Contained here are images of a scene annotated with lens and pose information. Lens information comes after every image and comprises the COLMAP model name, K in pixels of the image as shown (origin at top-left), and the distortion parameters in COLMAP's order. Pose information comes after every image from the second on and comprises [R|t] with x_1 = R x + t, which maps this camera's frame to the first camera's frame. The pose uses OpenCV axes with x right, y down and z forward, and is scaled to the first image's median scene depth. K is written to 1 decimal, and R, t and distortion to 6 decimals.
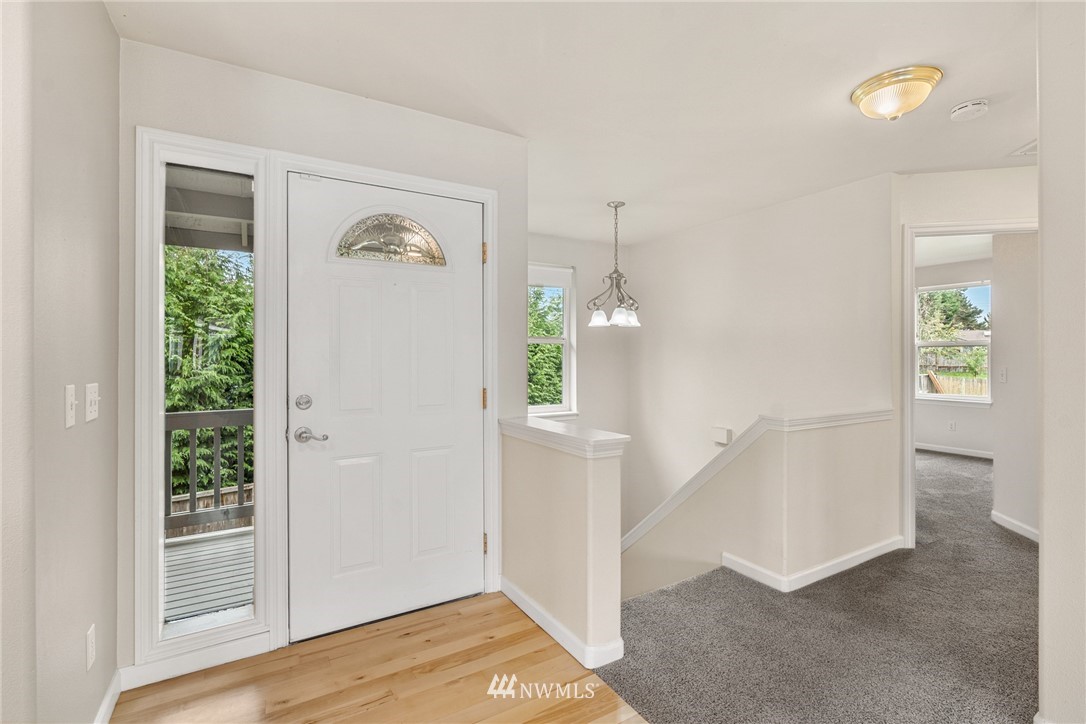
lens RADIAL K [[496.5, 0, 541.1], [0, 496.5, 357.0], [0, 0, 1]] dist [-0.009822, 0.002608]
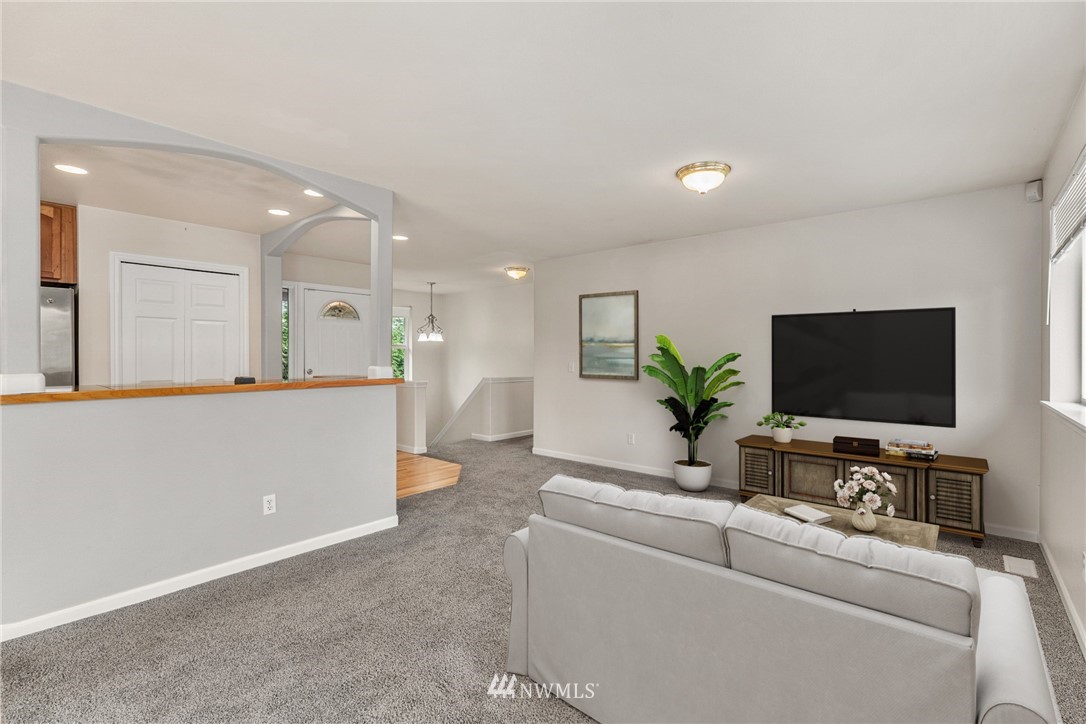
lens RADIAL K [[496.5, 0, 542.0], [0, 496.5, 359.3], [0, 0, 1]] dist [-0.009822, 0.002608]
pose [[0.948857, -0.002118, 0.315699, -0.067363], [0.001109, 0.999994, 0.003377, 0.008584], [-0.315704, -0.002854, 0.948853, -1.132271]]
